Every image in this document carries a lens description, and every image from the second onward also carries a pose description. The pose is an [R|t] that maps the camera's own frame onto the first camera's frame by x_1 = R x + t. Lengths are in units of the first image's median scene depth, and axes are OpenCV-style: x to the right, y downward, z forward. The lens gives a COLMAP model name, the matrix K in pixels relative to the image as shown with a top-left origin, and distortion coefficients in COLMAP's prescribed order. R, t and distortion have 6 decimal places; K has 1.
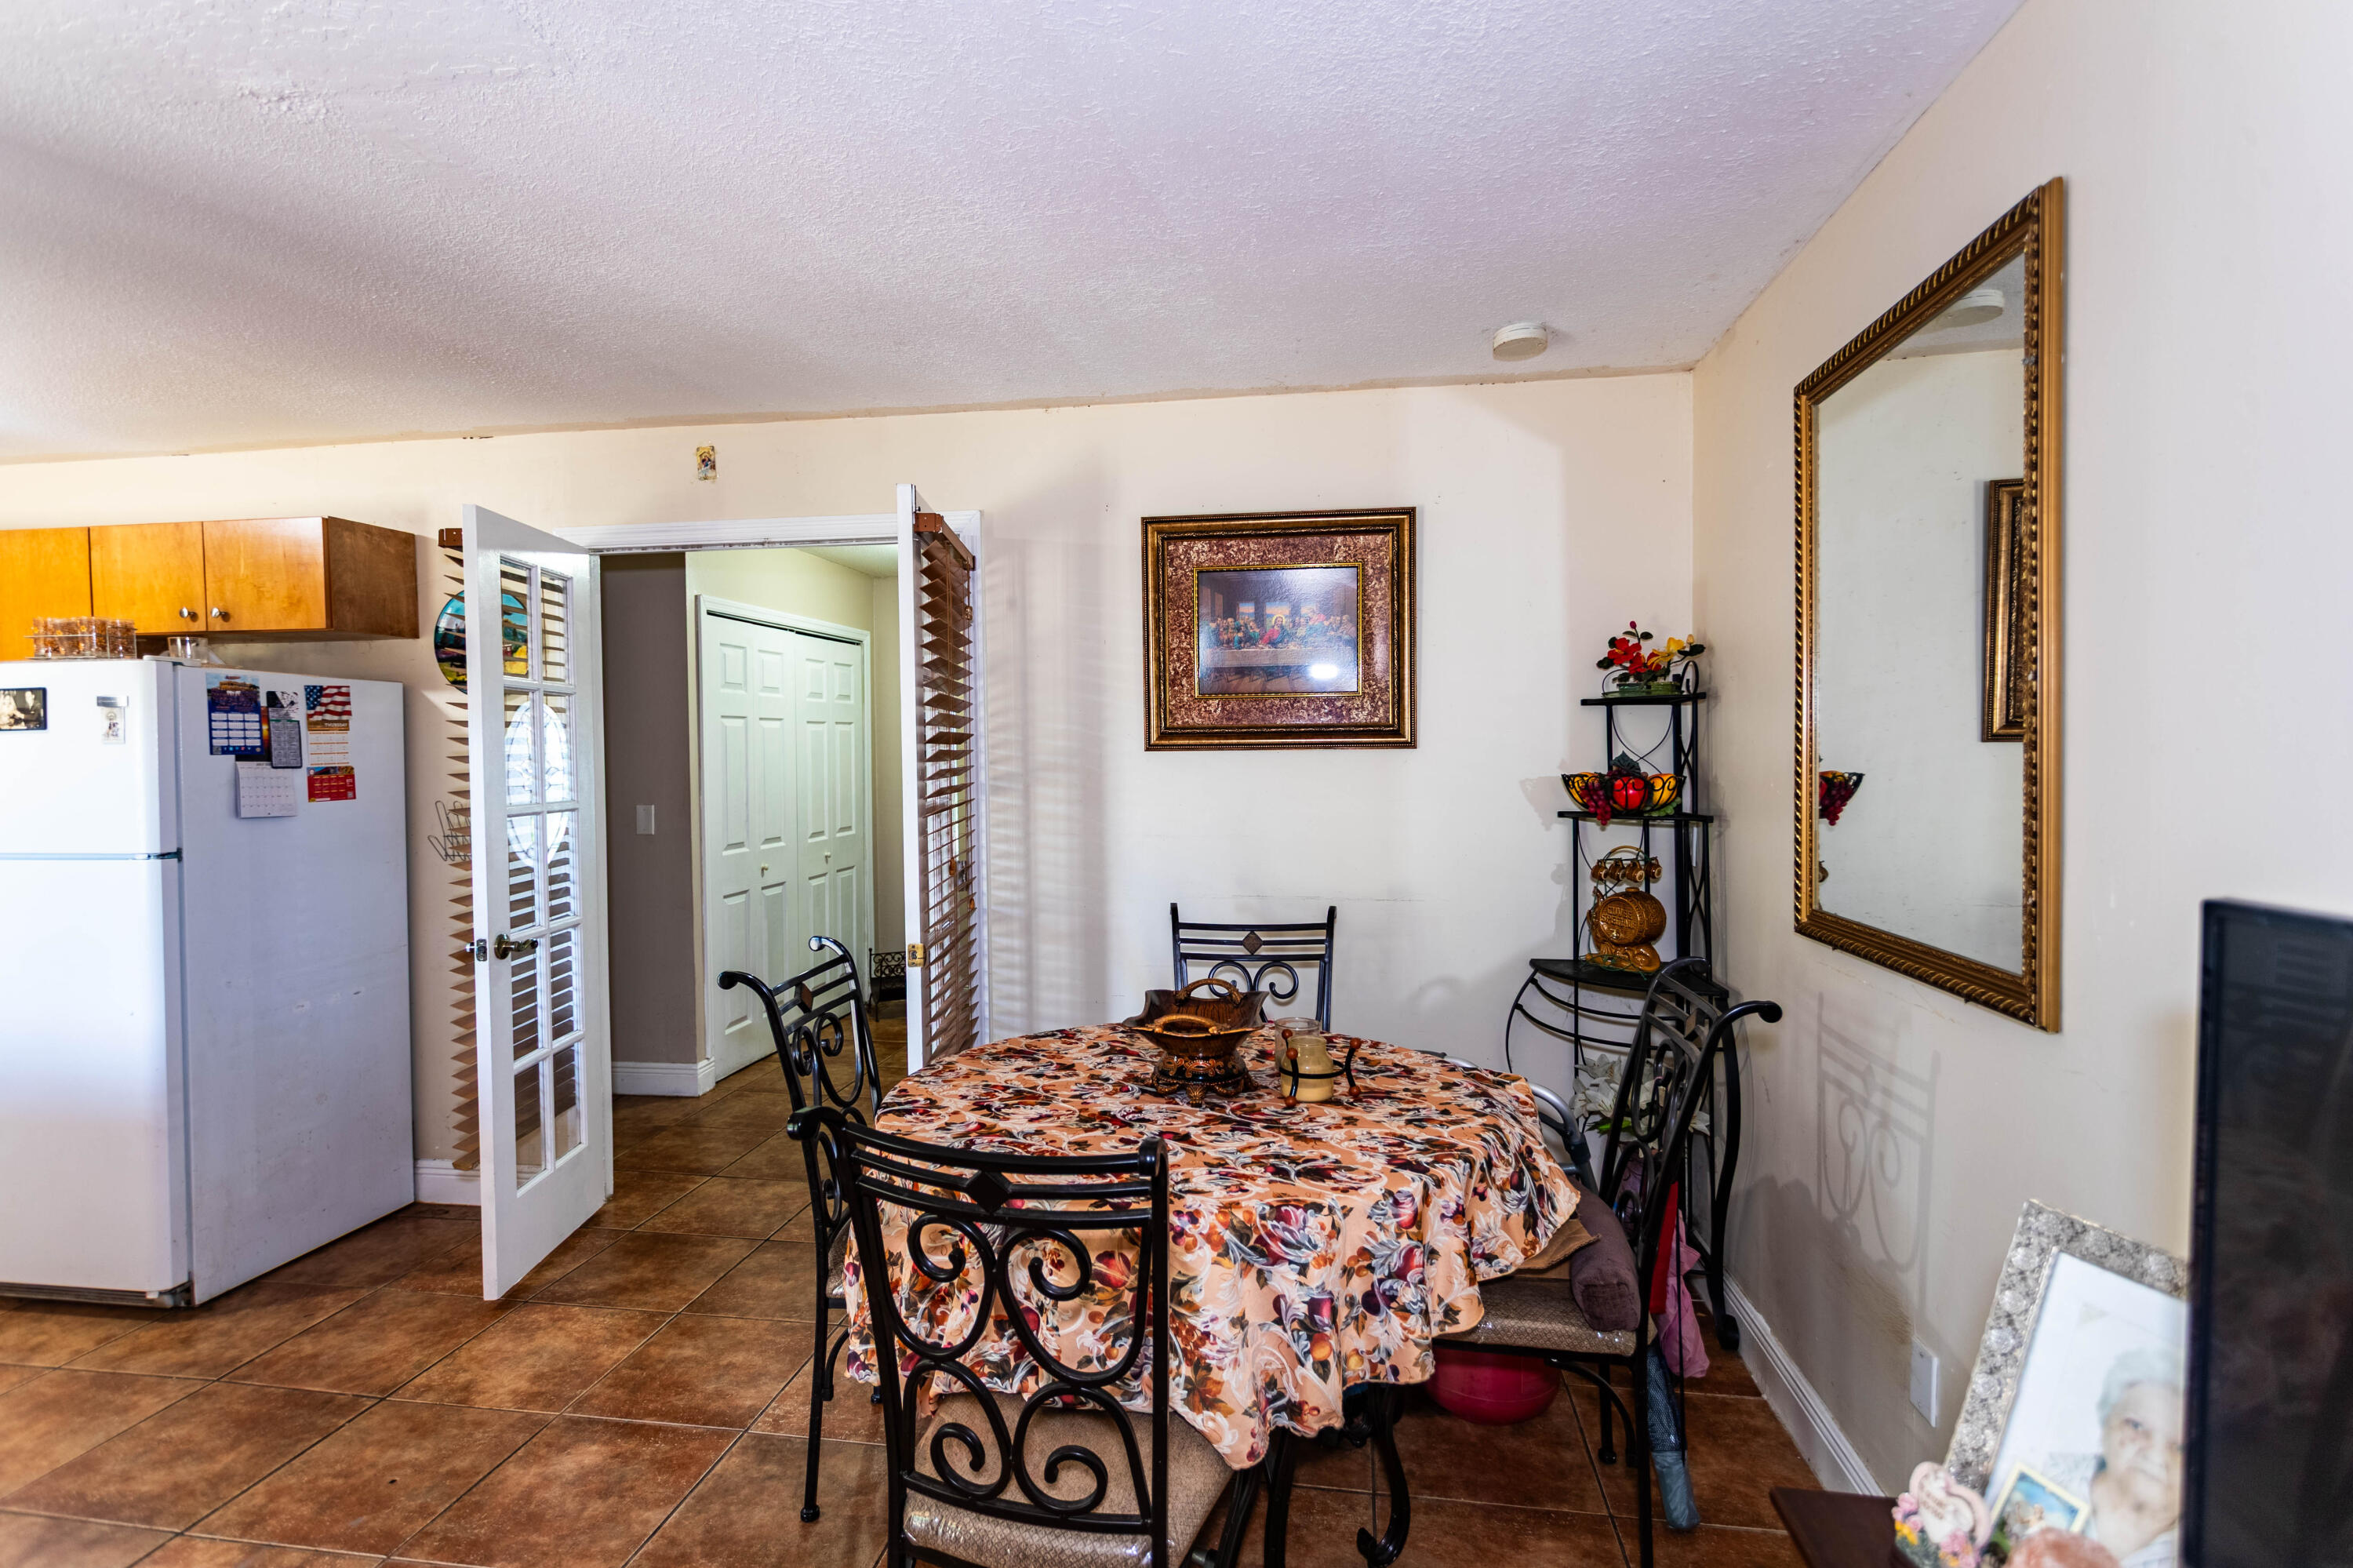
lens RADIAL K [[1111.4, 0, 1171.9], [0, 1111.4, 776.6], [0, 0, 1]] dist [0.004601, 0.000397]
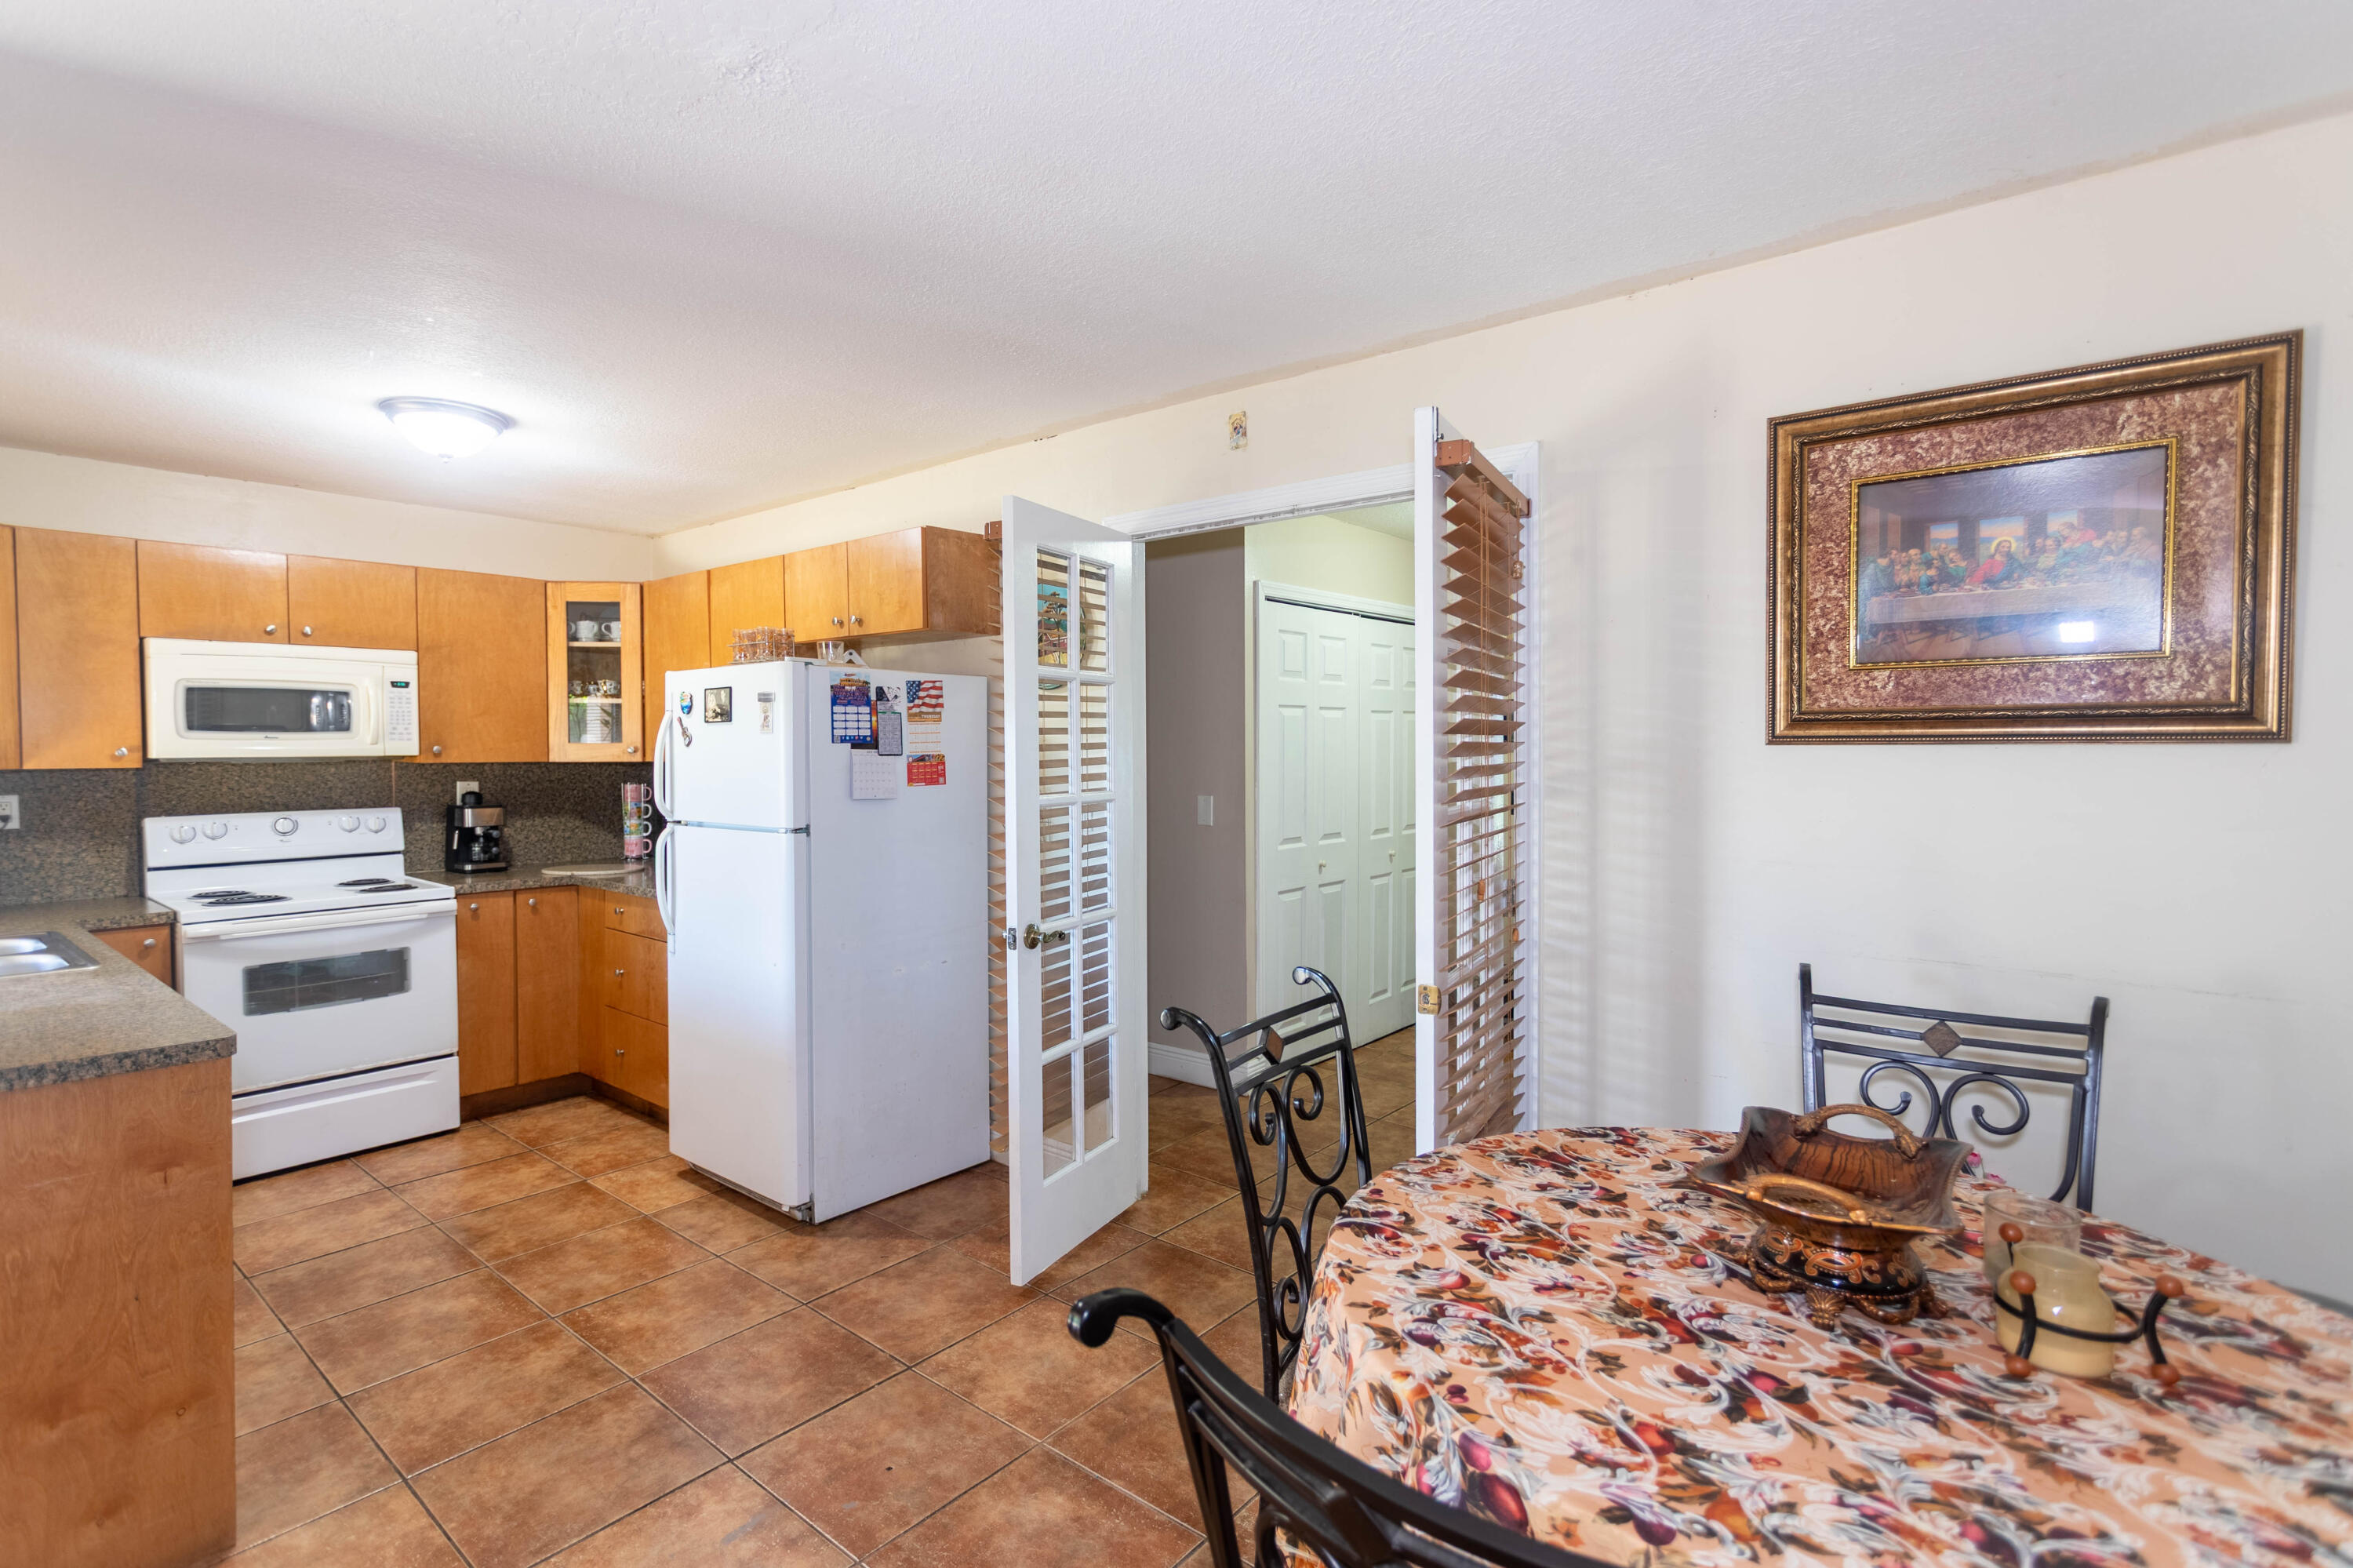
lens RADIAL K [[1111.4, 0, 1171.8], [0, 1111.4, 776.2], [0, 0, 1]] dist [0.004601, 0.000397]
pose [[0.859872, 0.020336, -0.510104, 0.015022], [-0.016403, 0.999791, 0.012207, -0.006046], [0.510246, -0.002129, 0.860026, 0.218969]]
